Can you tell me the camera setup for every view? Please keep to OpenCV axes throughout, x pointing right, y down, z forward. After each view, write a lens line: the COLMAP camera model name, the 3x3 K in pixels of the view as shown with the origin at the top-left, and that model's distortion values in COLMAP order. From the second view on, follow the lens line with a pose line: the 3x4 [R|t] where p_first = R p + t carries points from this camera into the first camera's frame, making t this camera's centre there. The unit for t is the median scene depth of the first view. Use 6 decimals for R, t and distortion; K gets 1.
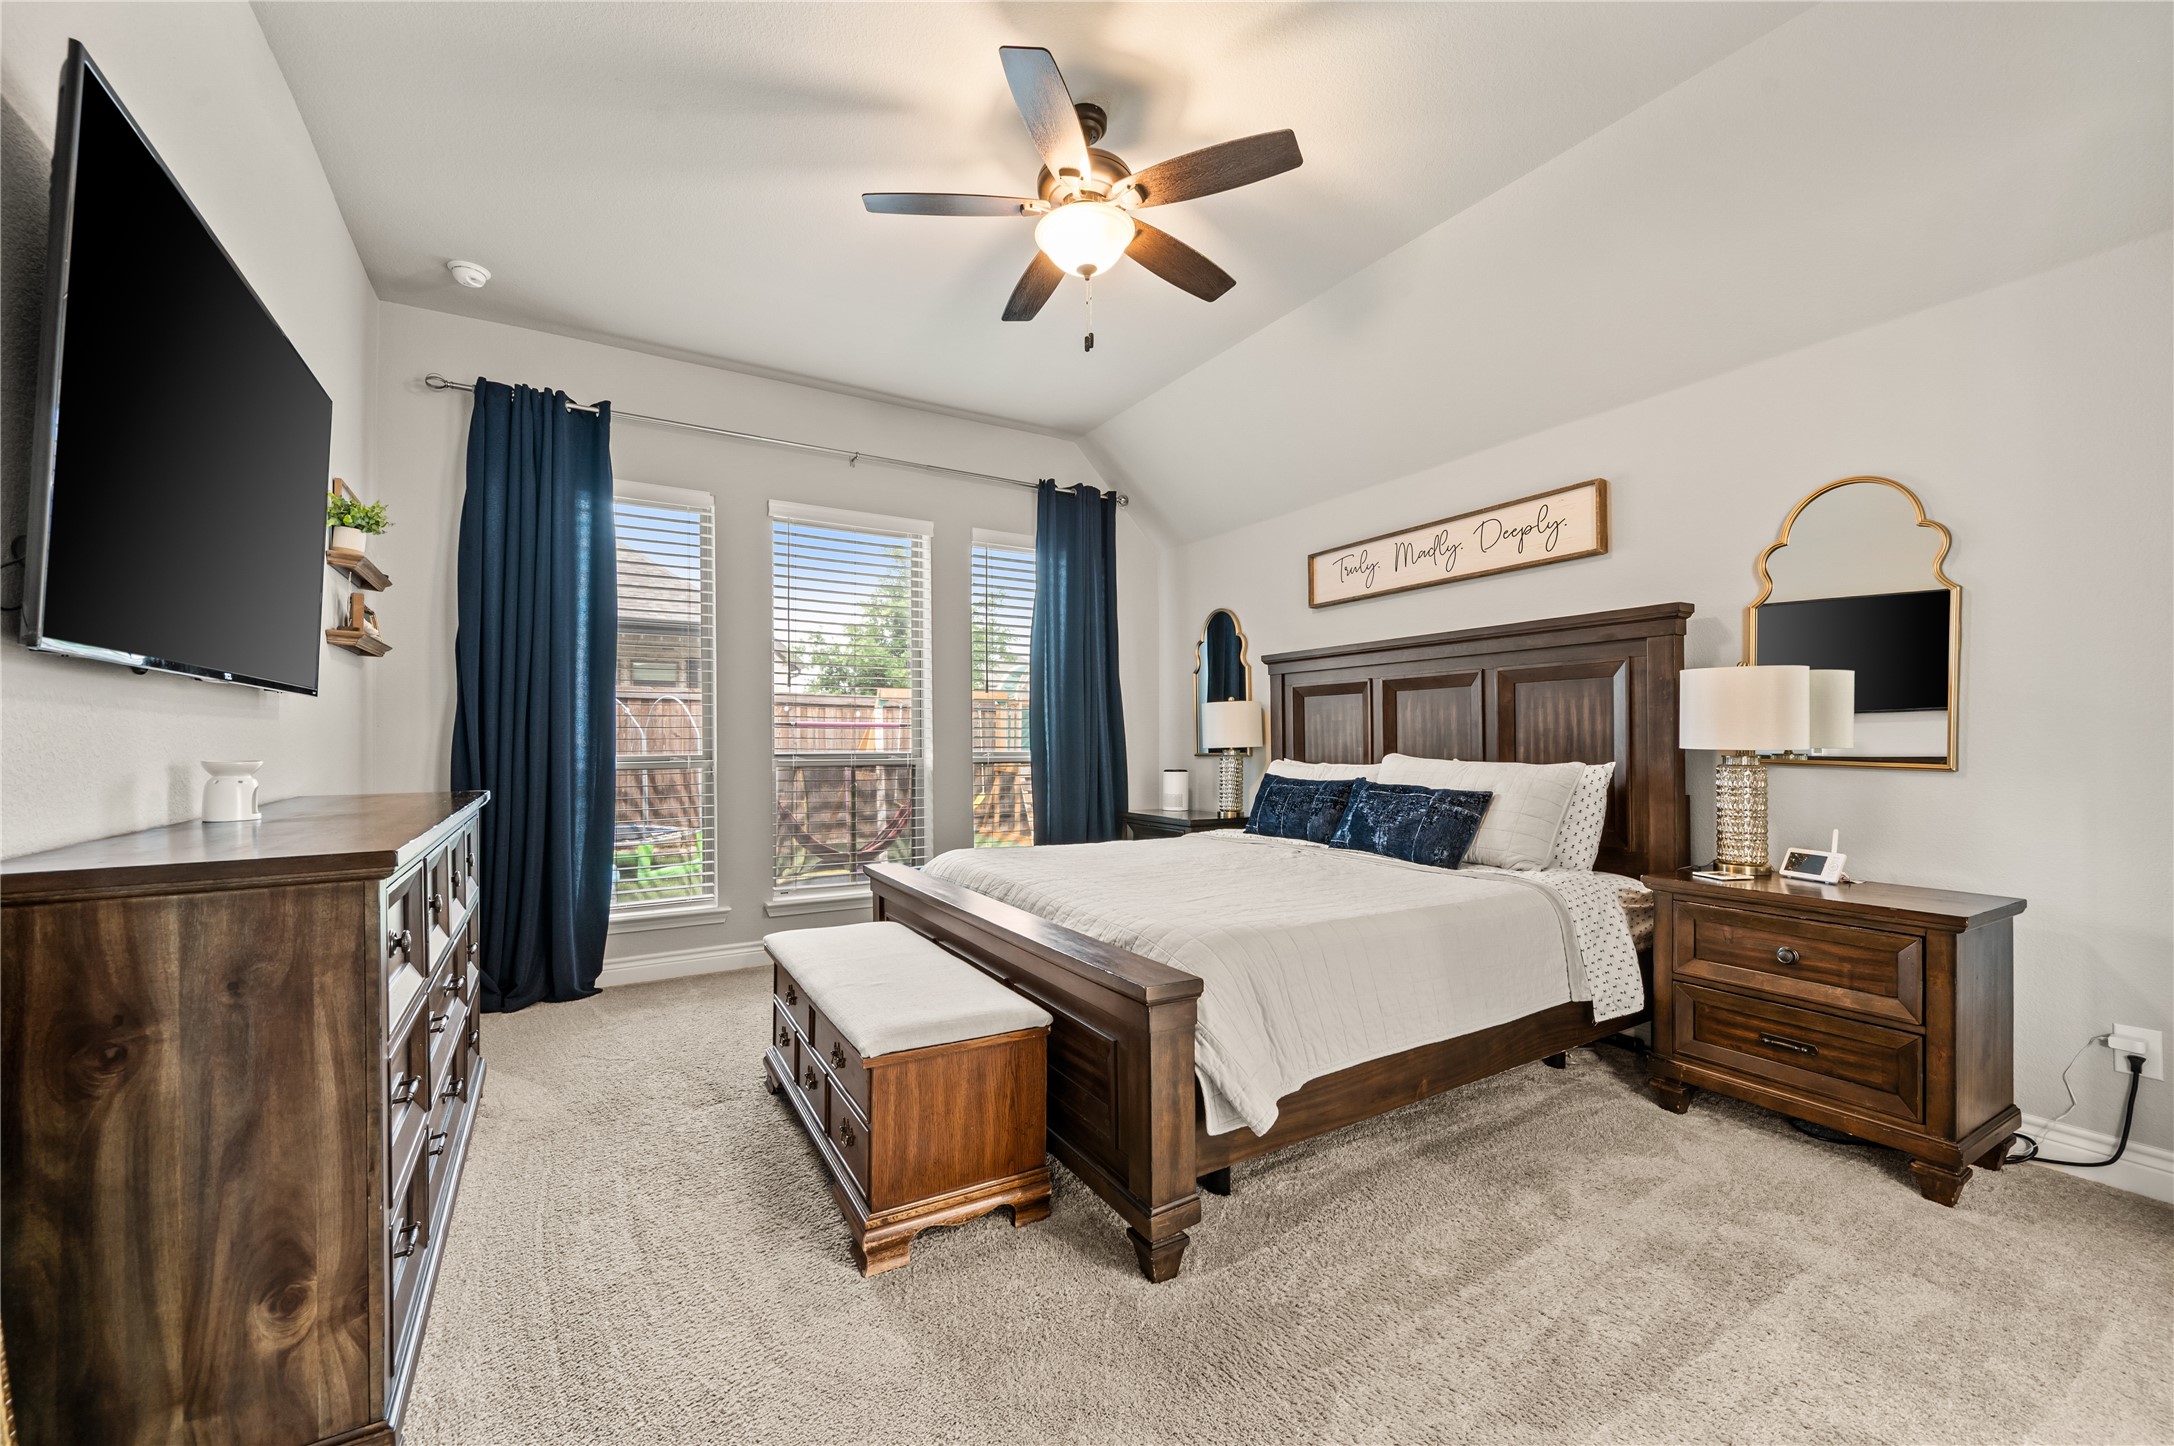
lens RADIAL K [[857.3, 0, 1094.4], [0, 857.3, 735.0], [0, 0, 1]] dist [-0.001293, -0.000254]
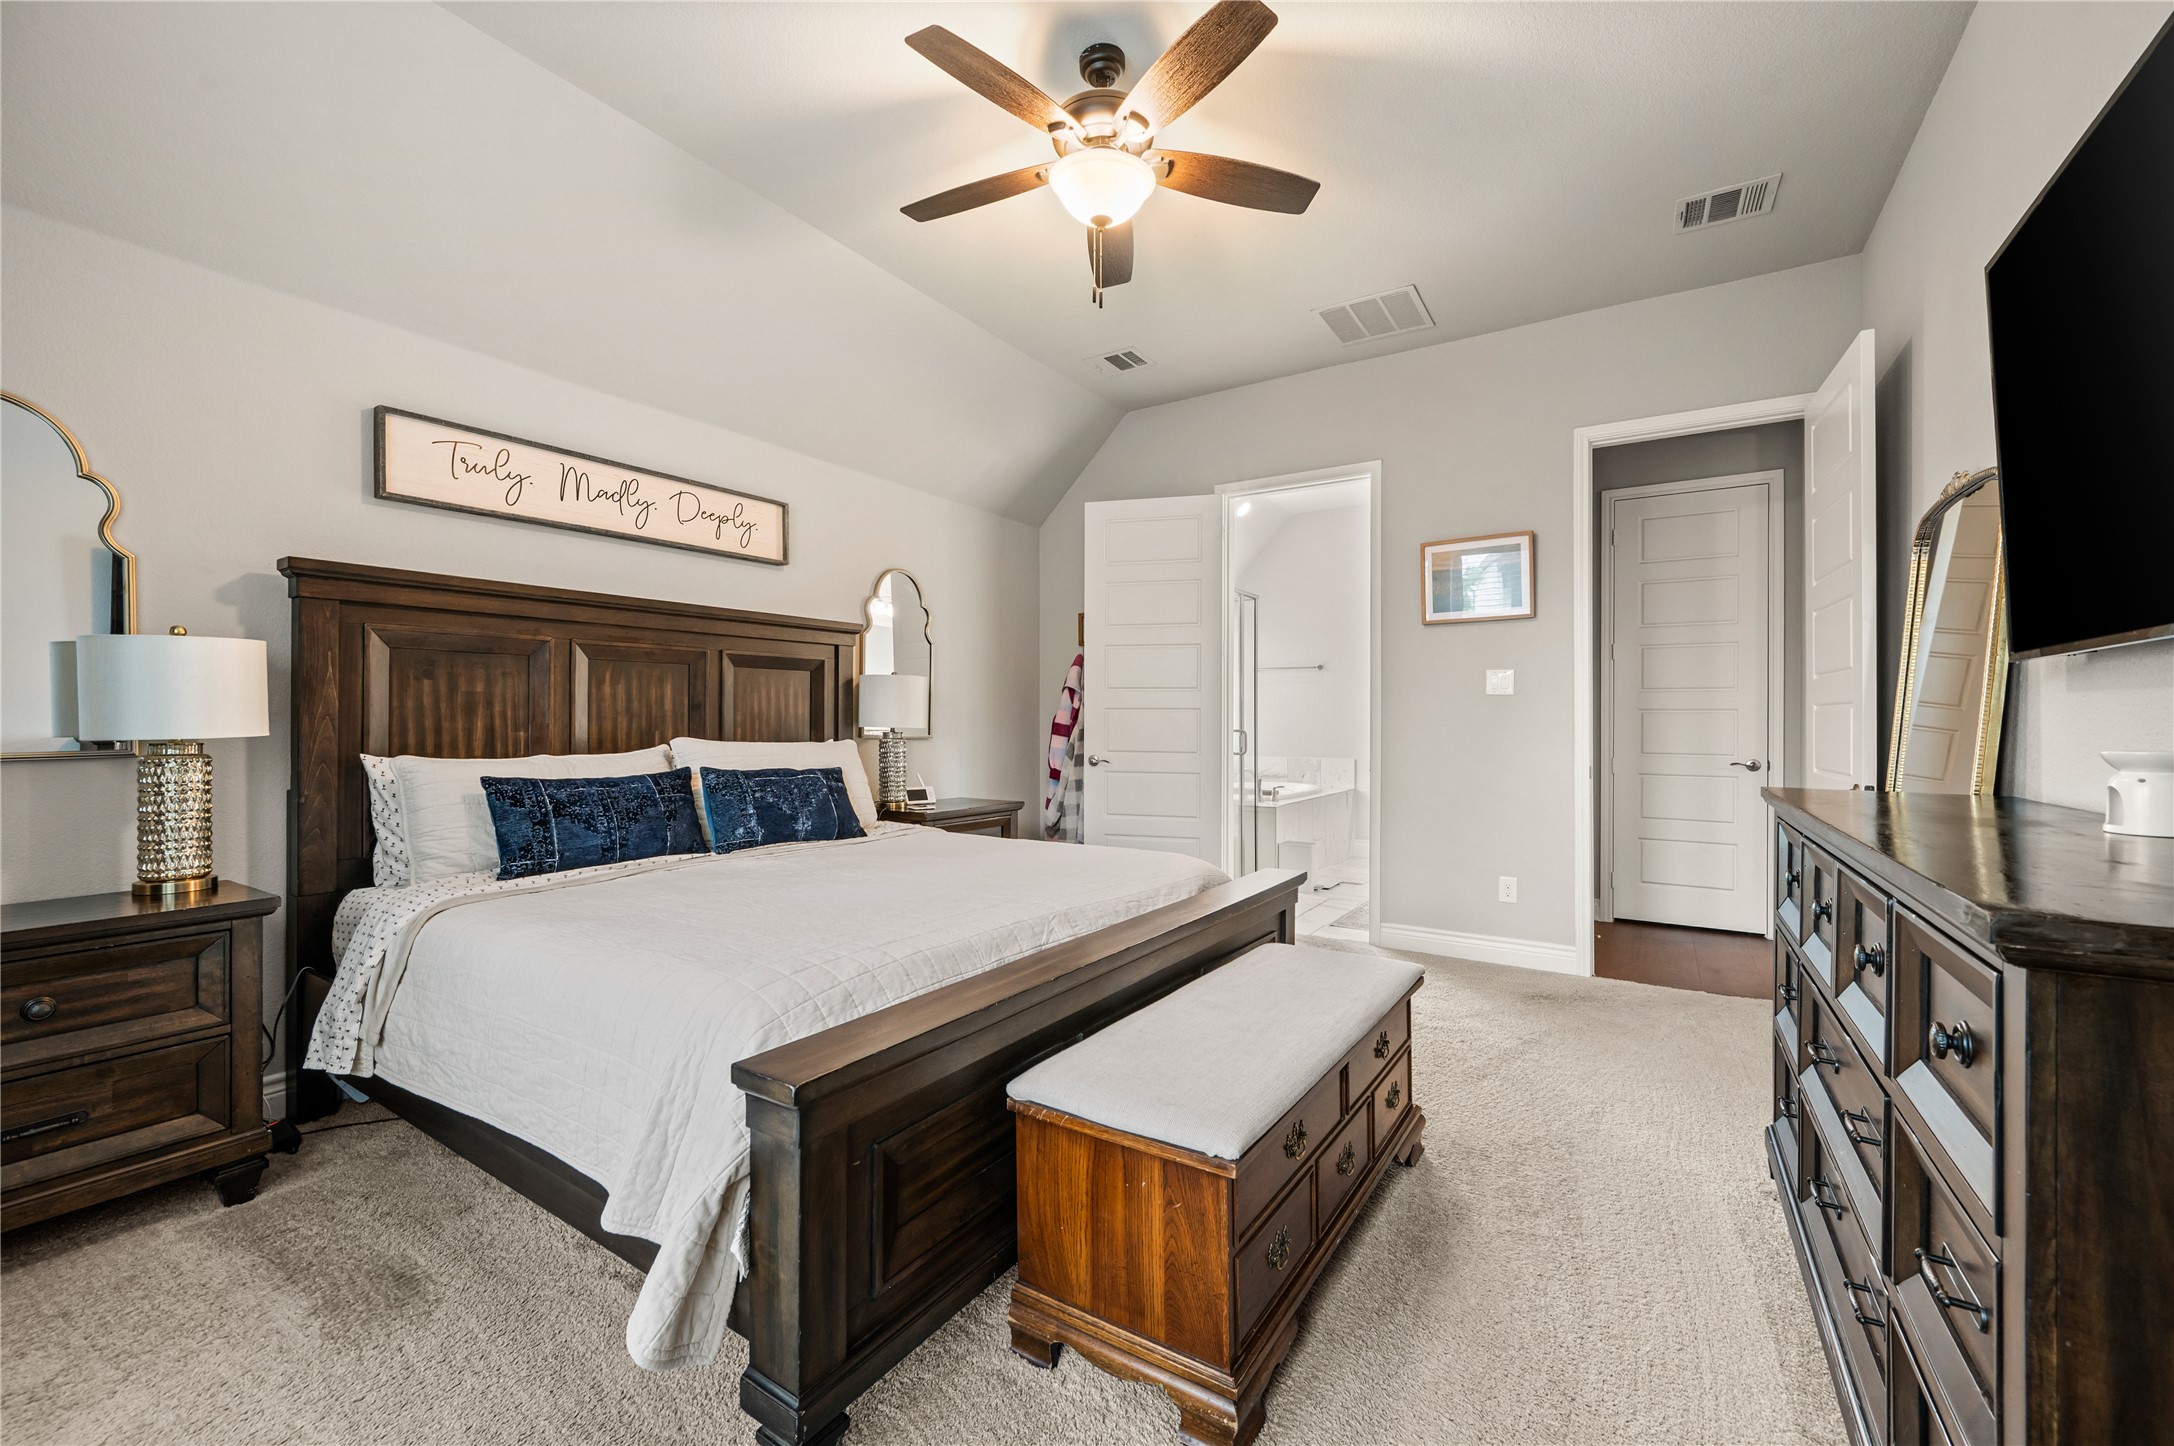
lens RADIAL K [[857.3, 0, 1094.4], [0, 857.3, 735.0], [0, 0, 1]] dist [-0.001293, -0.000254]
pose [[-0.430863, -0.007814, 0.902384, -0.609211], [-0.000468, 0.999964, 0.008436, 0.011636], [-0.902417, 0.003212, -0.430851, 1.019405]]
